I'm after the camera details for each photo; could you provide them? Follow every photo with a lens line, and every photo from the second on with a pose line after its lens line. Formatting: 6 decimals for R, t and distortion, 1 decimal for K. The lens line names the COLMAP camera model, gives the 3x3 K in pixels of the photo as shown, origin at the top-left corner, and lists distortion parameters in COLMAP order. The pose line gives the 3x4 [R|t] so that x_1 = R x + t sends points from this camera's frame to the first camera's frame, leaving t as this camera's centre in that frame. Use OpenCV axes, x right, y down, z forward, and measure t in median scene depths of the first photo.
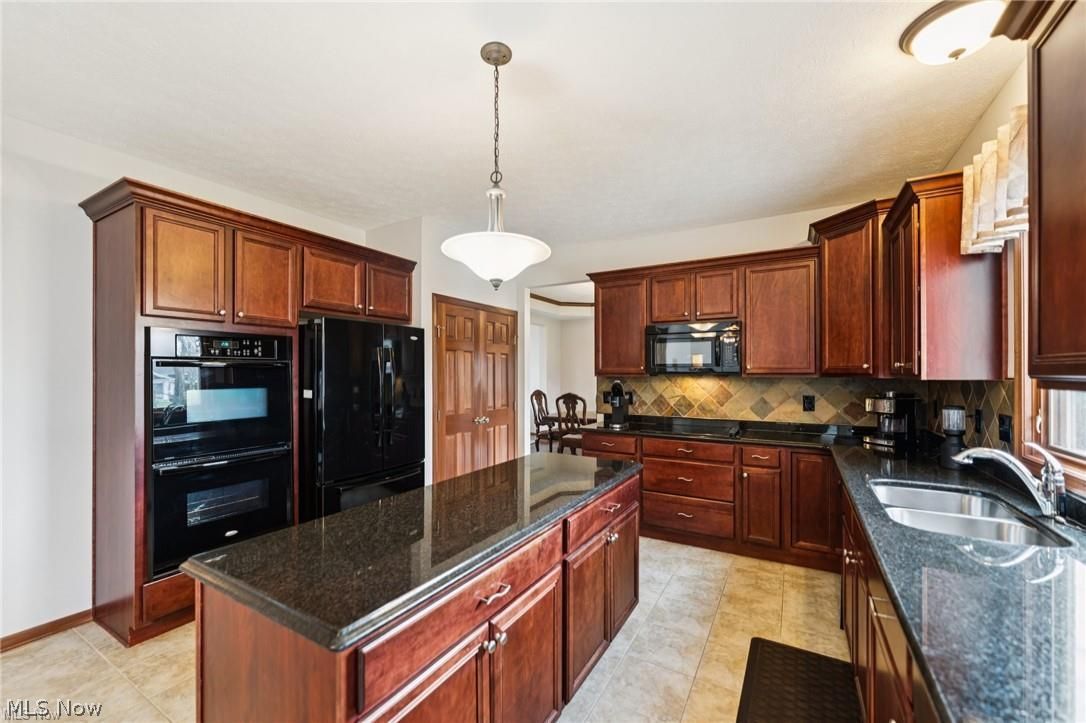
lens RADIAL K [[434.2, 0, 544.8], [0, 434.2, 372.2], [0, 0, 1]] dist [0.000227, 0.000758]
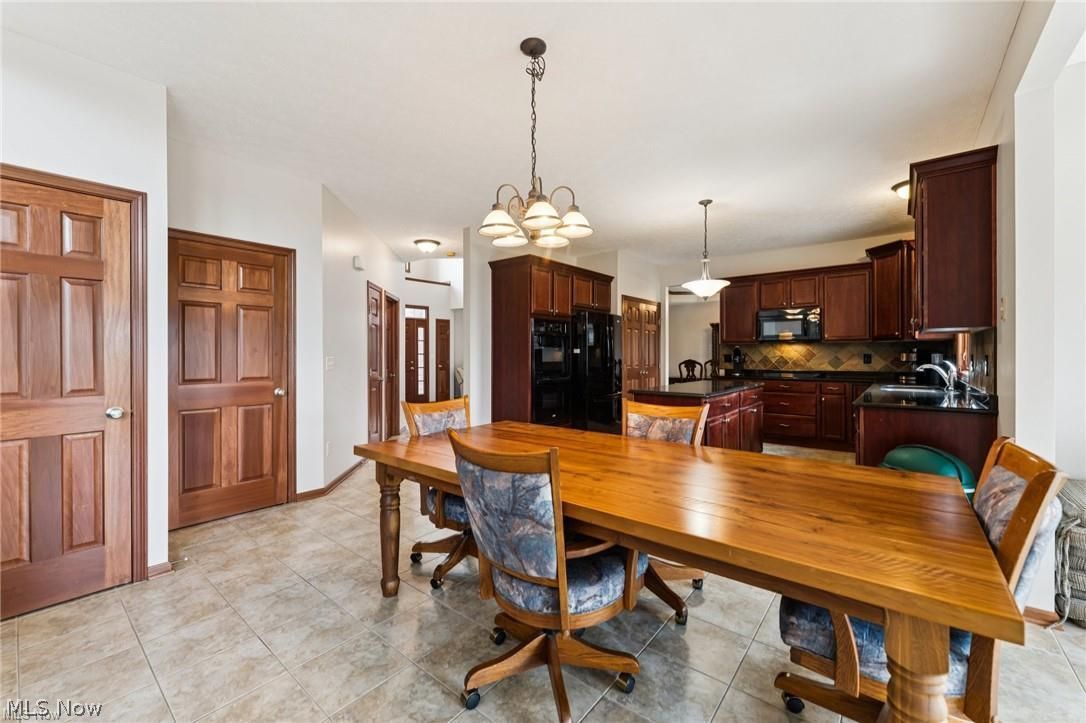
lens RADIAL K [[434.2, 0, 542.6], [0, 434.2, 356.3], [0, 0, 1]] dist [0.000227, 0.000758]
pose [[0.986656, -0.001093, -0.162813, -0.299625], [0.001480, 0.999996, 0.002257, 0.055146], [0.162810, -0.002467, 0.986654, -0.742774]]
